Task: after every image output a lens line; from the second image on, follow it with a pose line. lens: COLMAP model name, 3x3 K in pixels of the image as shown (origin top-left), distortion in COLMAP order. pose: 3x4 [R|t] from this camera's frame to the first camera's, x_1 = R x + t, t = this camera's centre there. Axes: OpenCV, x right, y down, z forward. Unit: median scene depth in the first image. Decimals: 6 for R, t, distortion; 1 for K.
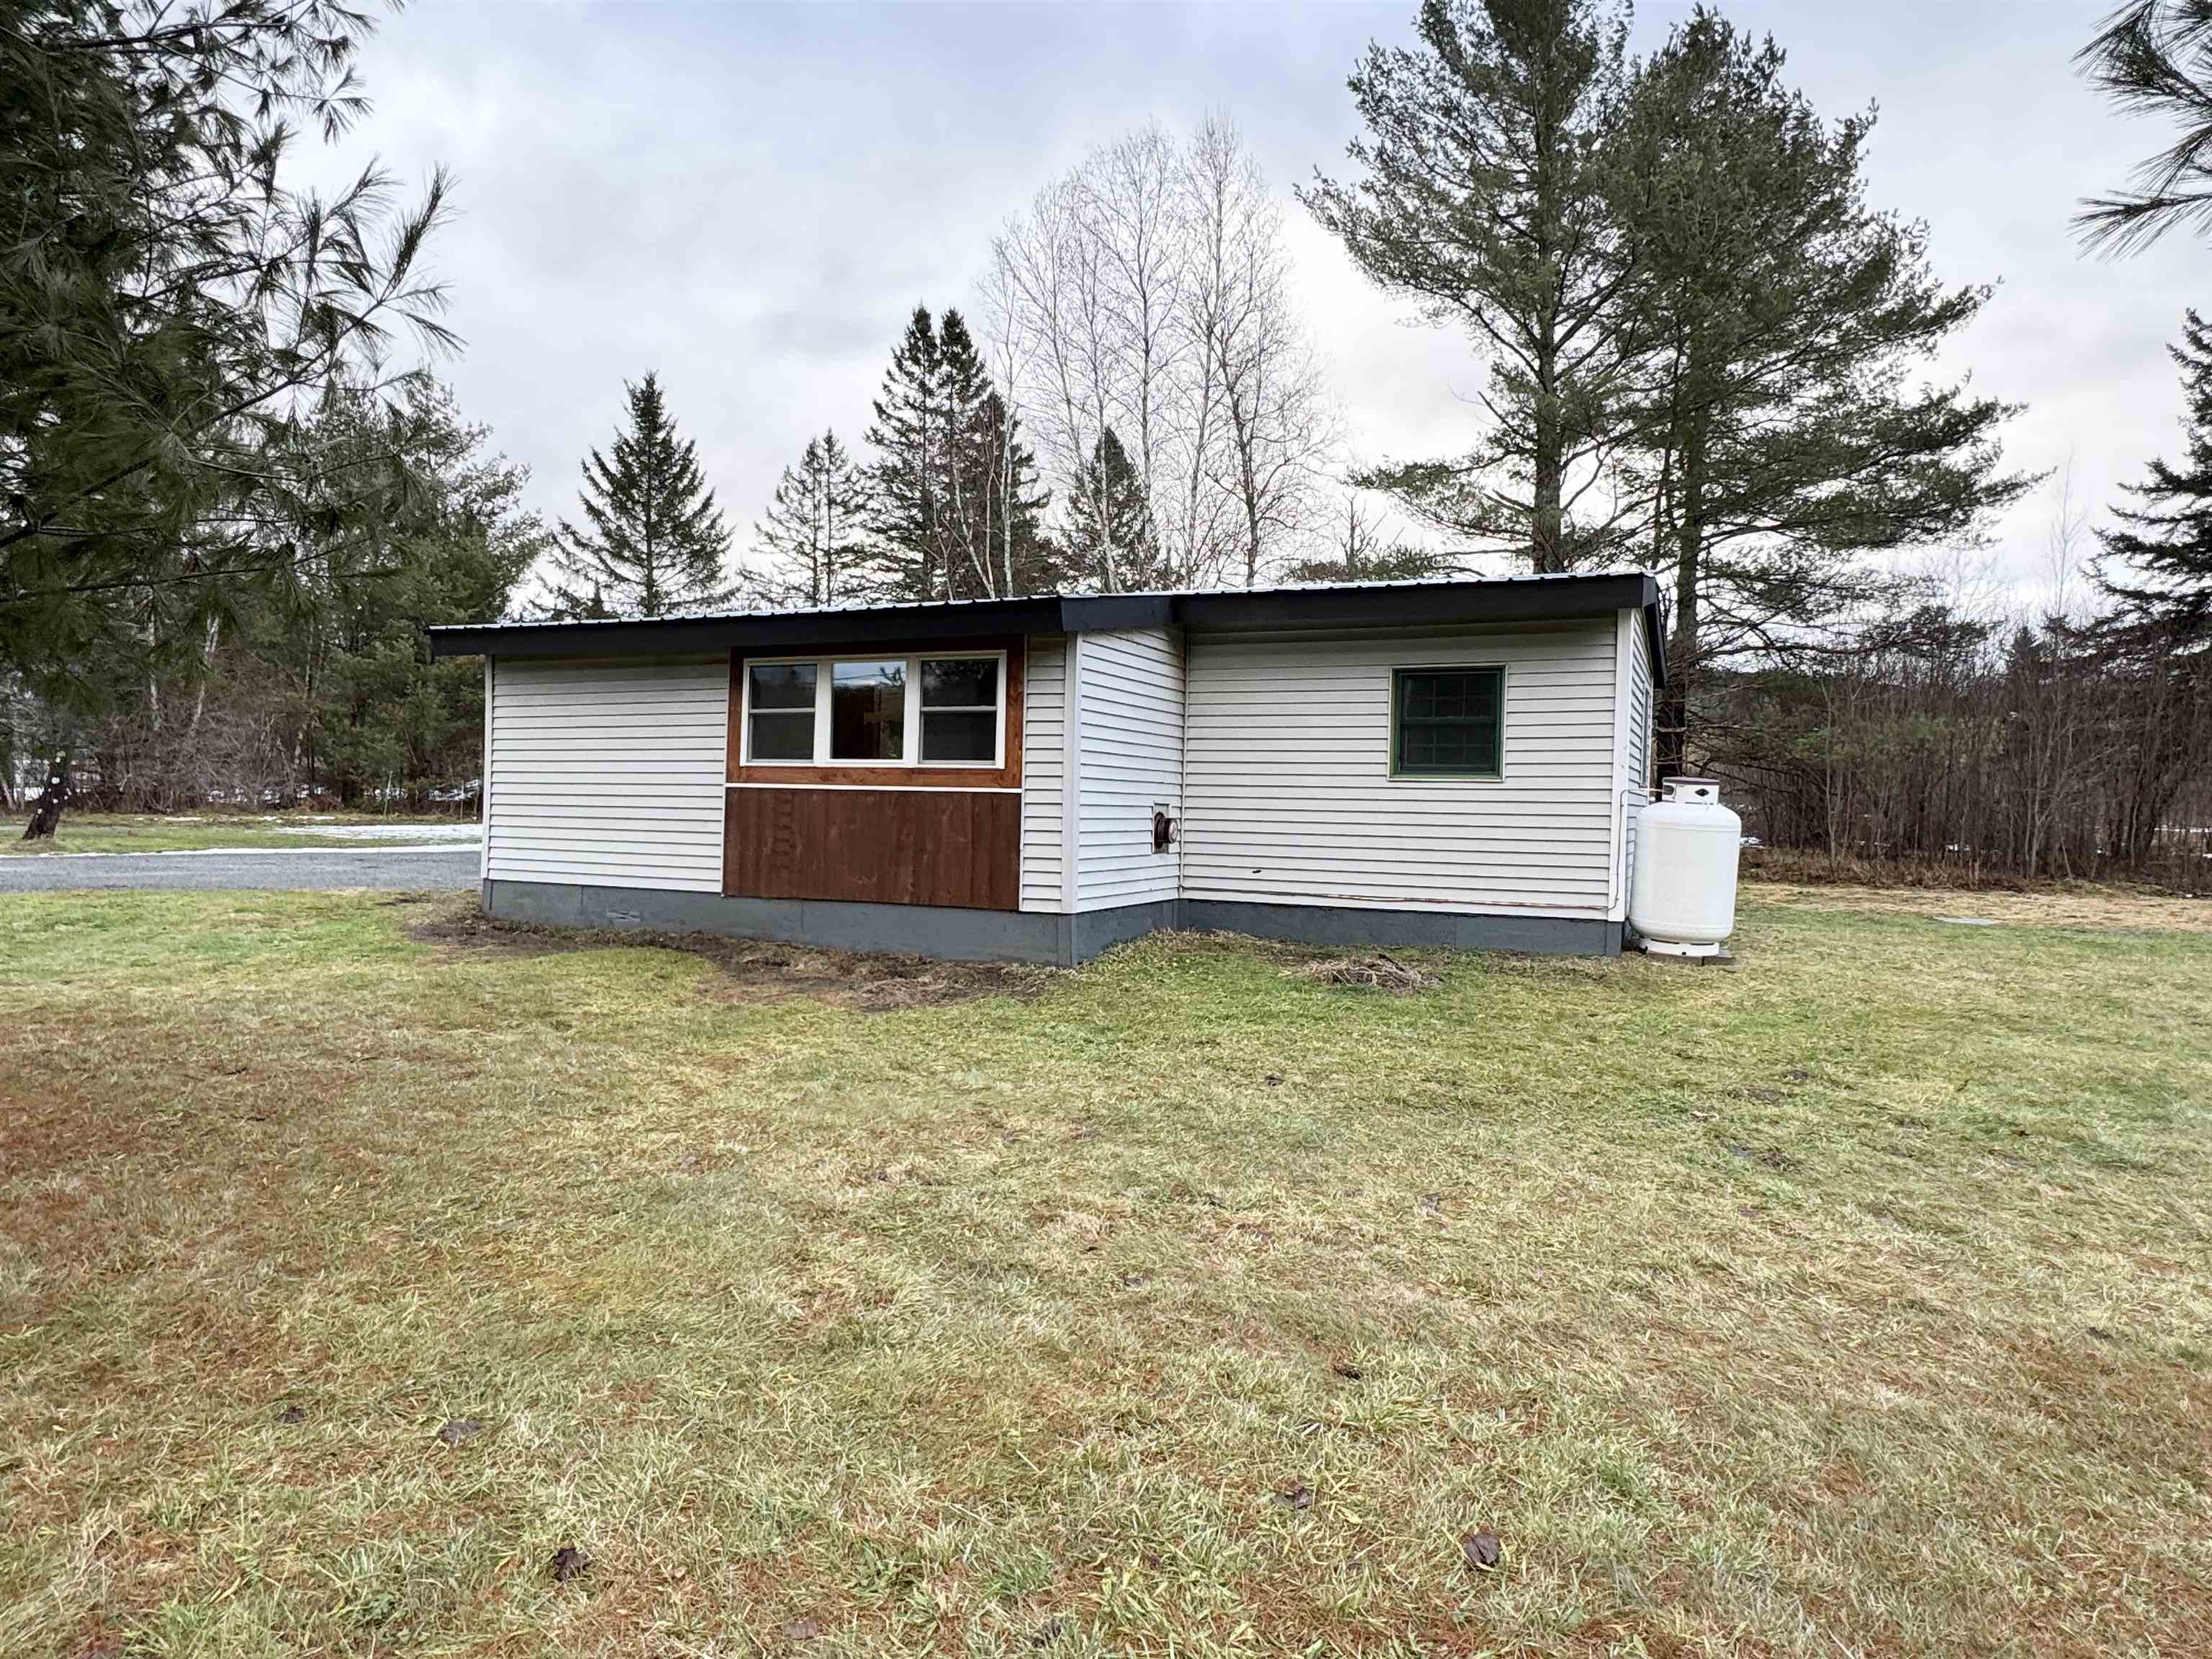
lens RADIAL K [[1325.9, 0, 1114.1], [0, 1325.9, 832.1], [0, 0, 1]] dist [-0.002716, 0.001917]
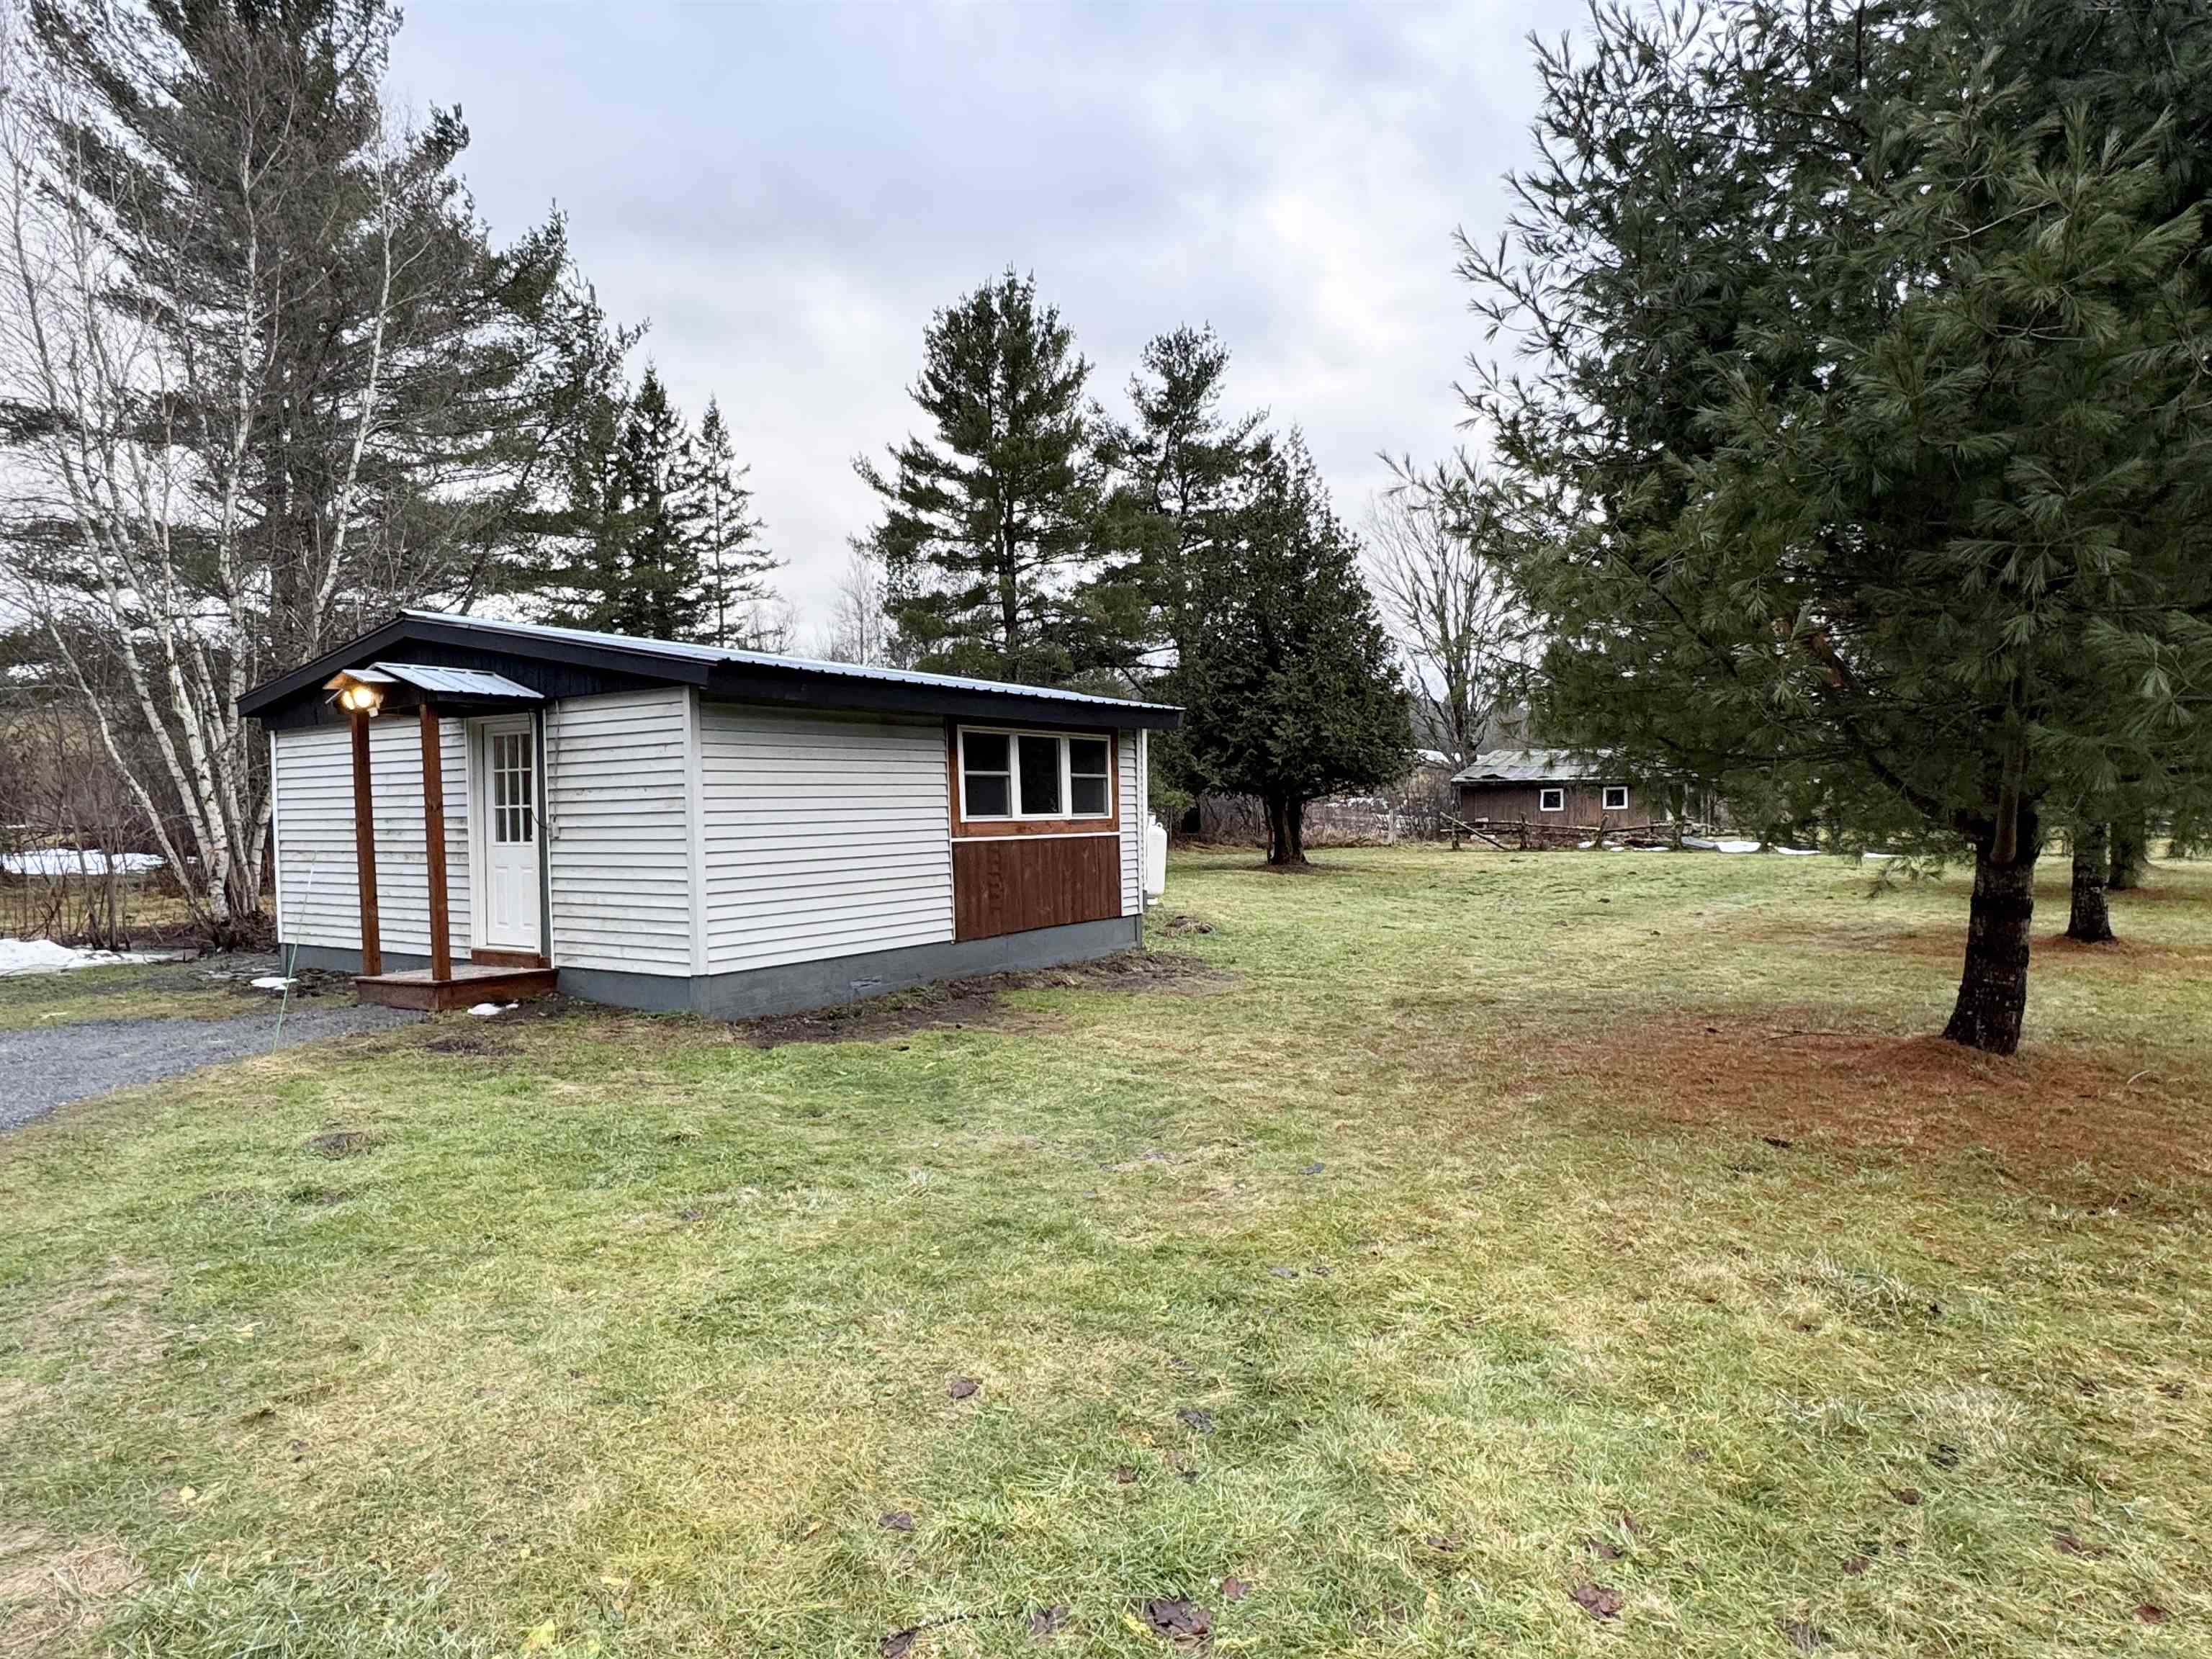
lens RADIAL K [[1325.9, 0, 1123.4], [0, 1325.9, 843.2], [0, 0, 1]] dist [-0.002716, 0.001917]
pose [[0.147688, -0.049966, 0.987771, -1.353936], [0.040536, 0.998190, 0.044432, -0.076470], [-0.988203, 0.033478, 0.149447, 0.707848]]
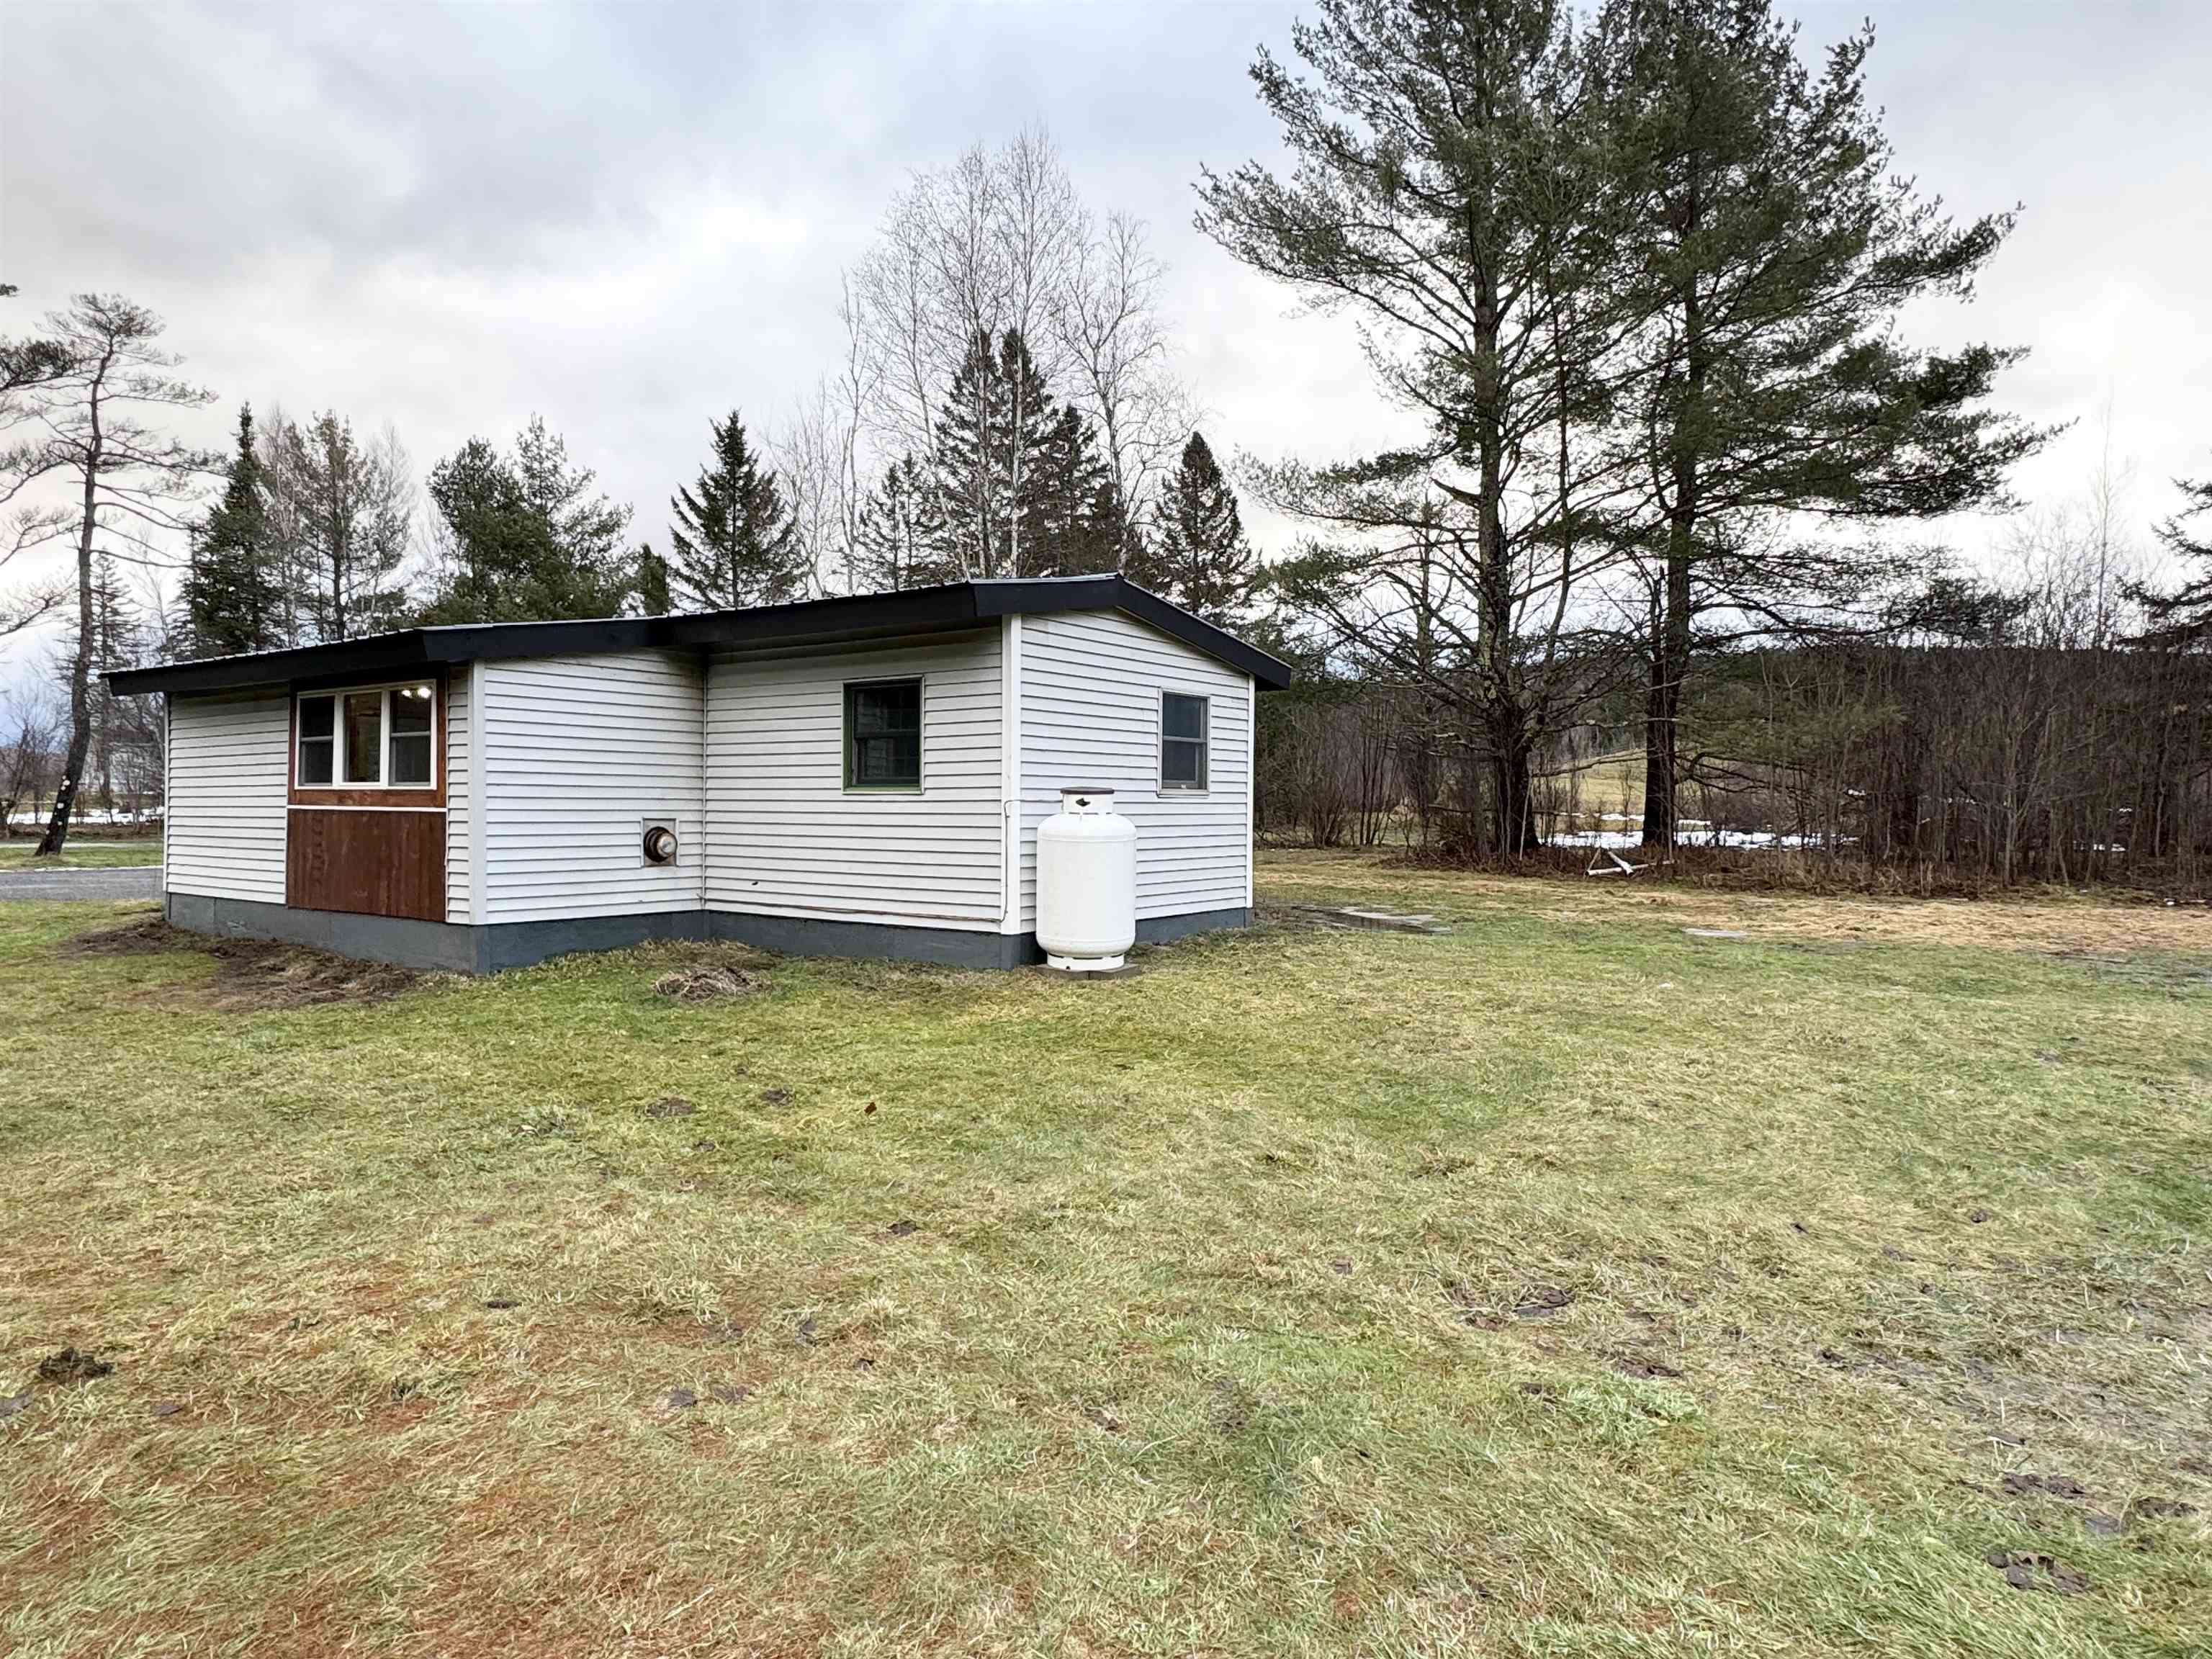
lens RADIAL K [[1325.9, 0, 1110.2], [0, 1325.9, 841.8], [0, 0, 1]] dist [-0.002716, 0.001917]
pose [[0.982669, -0.008858, -0.185156, 0.591391], [0.009511, 0.999951, 0.002638, -0.003003], [0.185123, -0.004353, 0.982706, 0.042920]]
